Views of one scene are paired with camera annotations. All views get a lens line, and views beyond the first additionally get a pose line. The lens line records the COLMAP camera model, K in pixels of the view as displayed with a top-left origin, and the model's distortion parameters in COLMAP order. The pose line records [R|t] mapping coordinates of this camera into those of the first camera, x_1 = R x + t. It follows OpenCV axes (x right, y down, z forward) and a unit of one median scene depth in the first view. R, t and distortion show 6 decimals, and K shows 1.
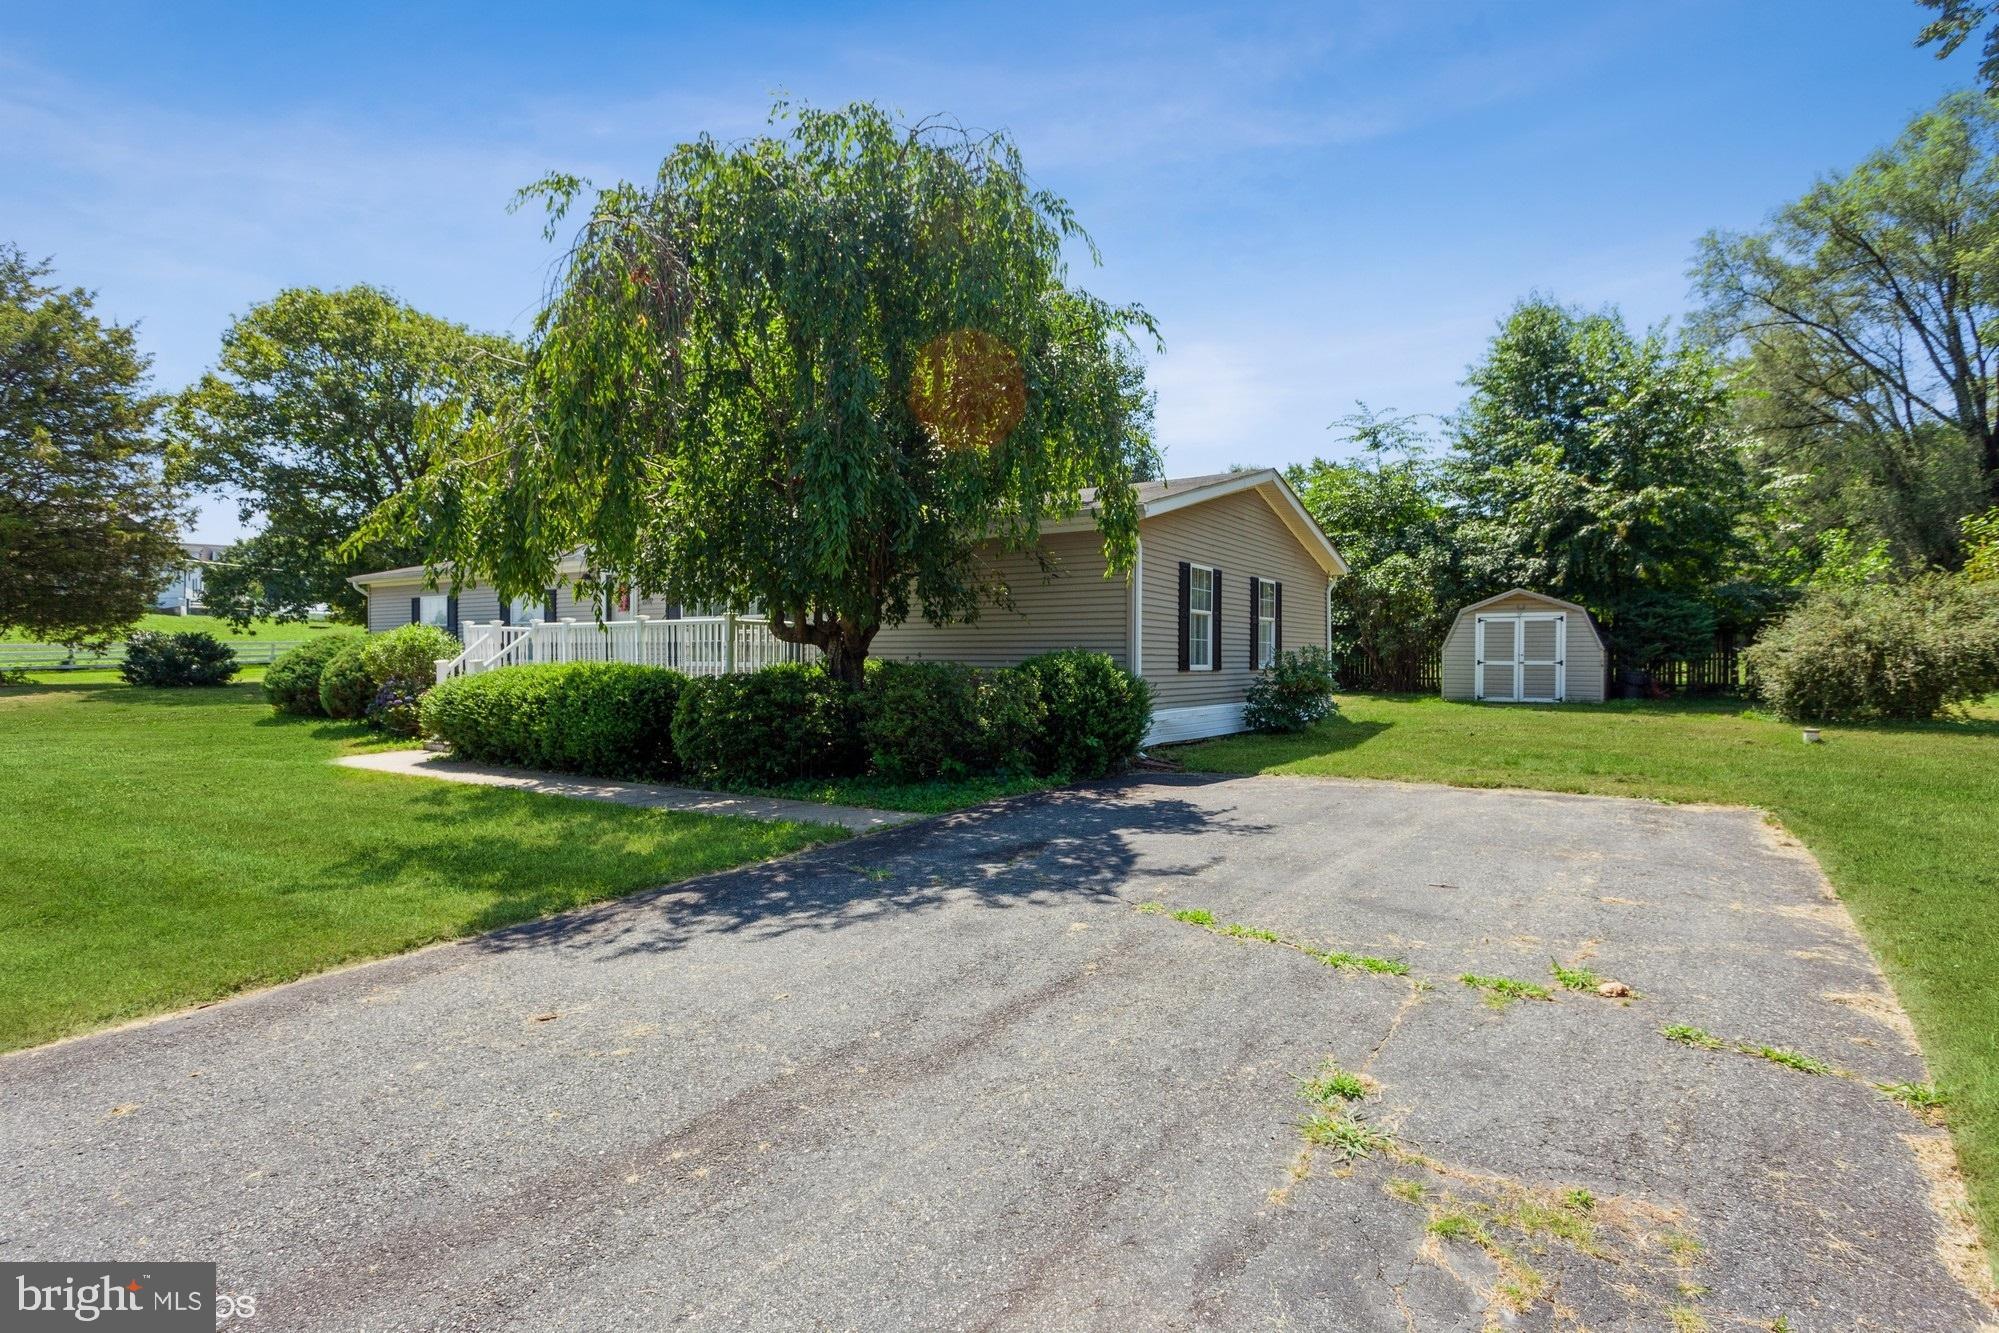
lens RADIAL K [[956.2, 0, 1003.2], [0, 956.2, 656.9], [0, 0, 1]] dist [0.002635, 0.000133]
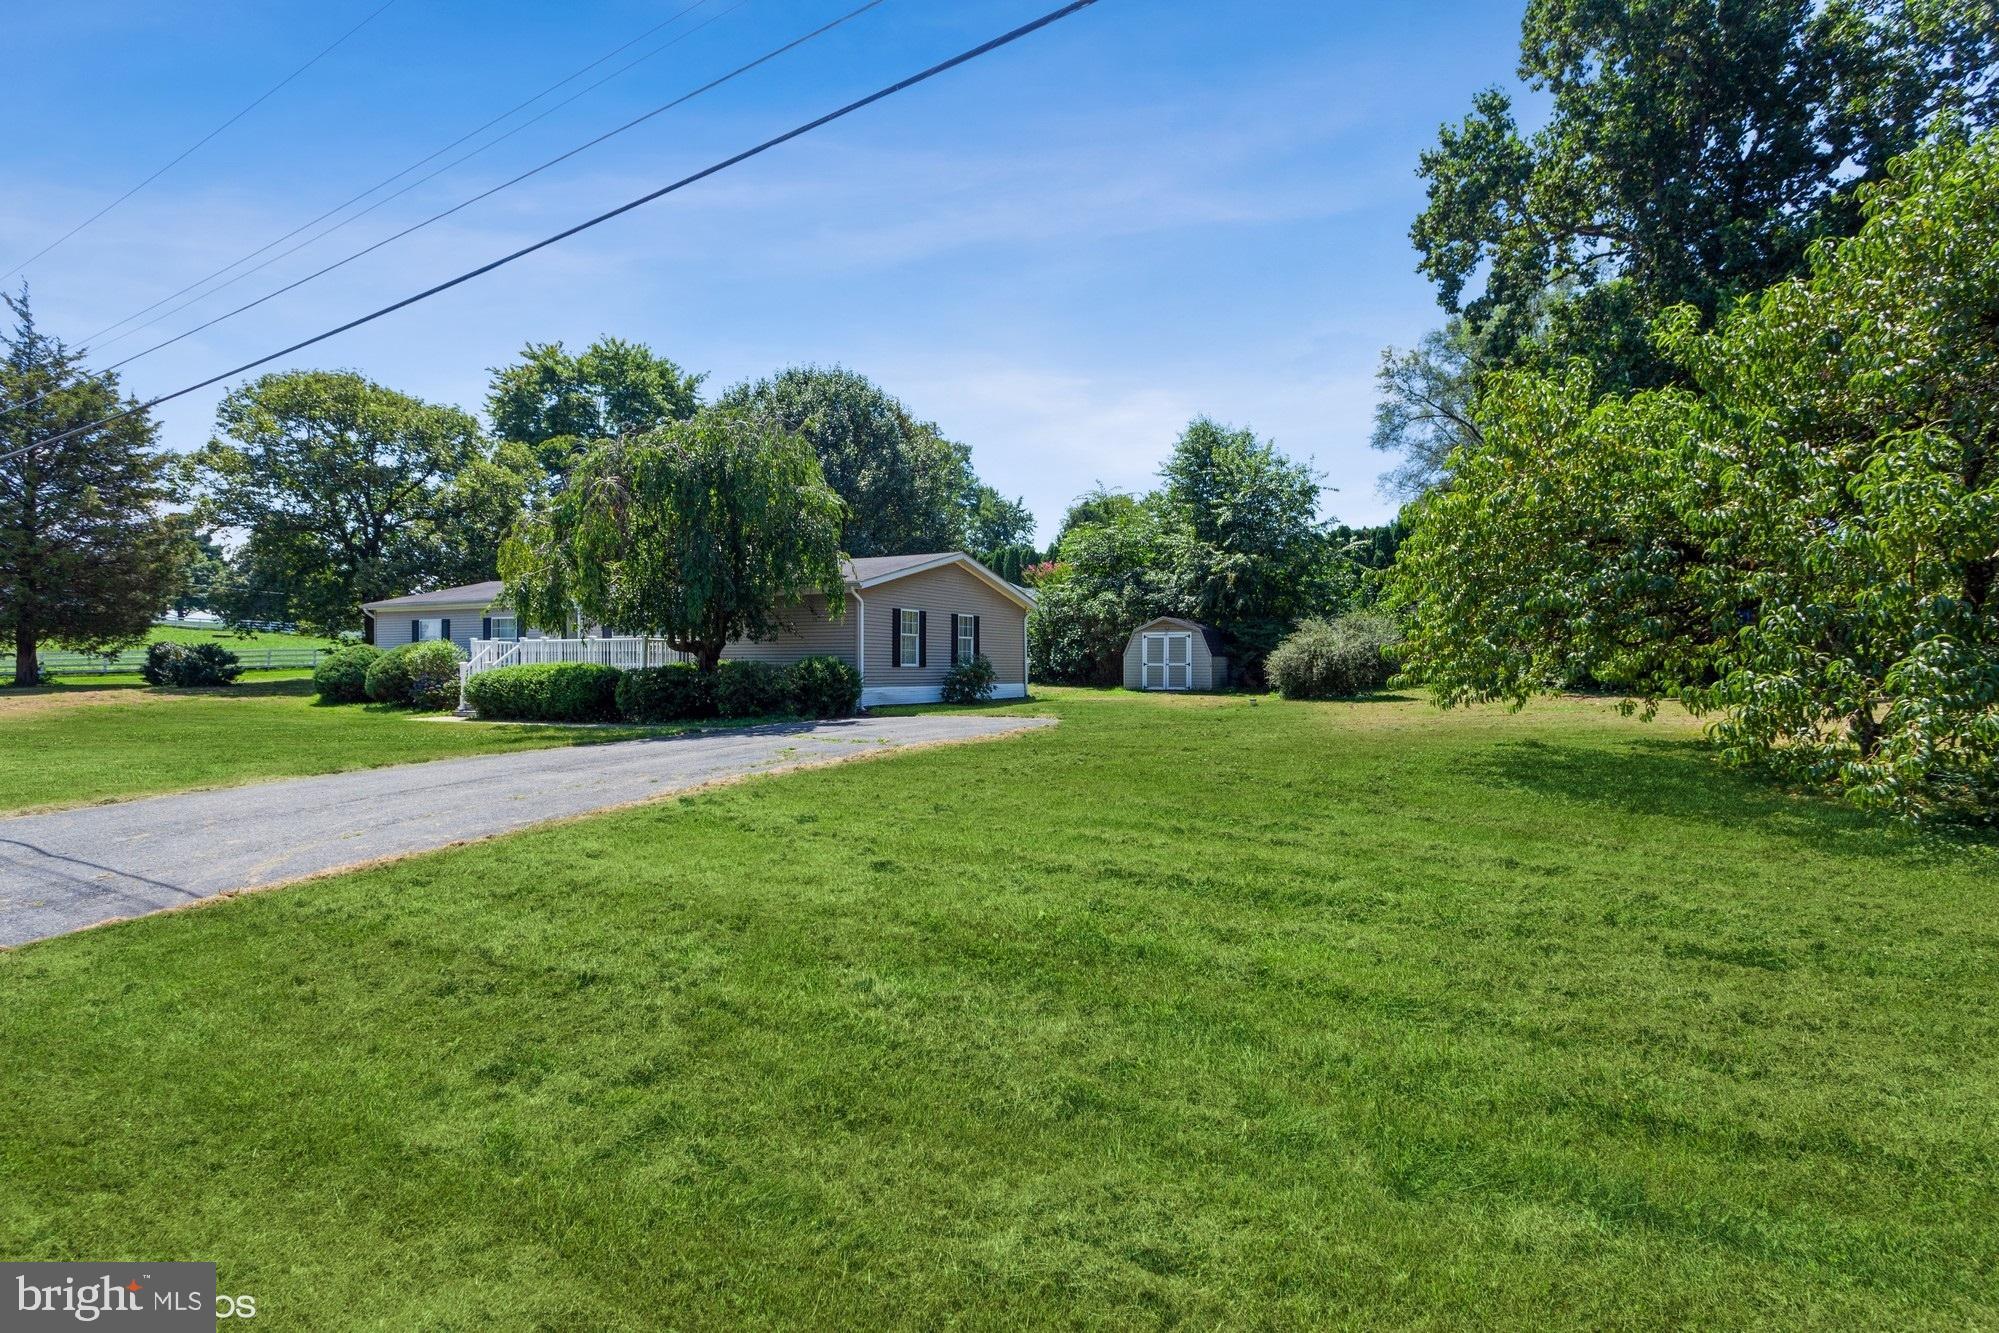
lens RADIAL K [[956.2, 0, 1003.2], [0, 956.2, 656.9], [0, 0, 1]] dist [0.002635, 0.000133]
pose [[0.995589, -0.000727, 0.093815, 0.132427], [0.001550, 0.999961, -0.008700, 0.007340], [-0.093805, 0.008807, 0.995552, -0.522331]]
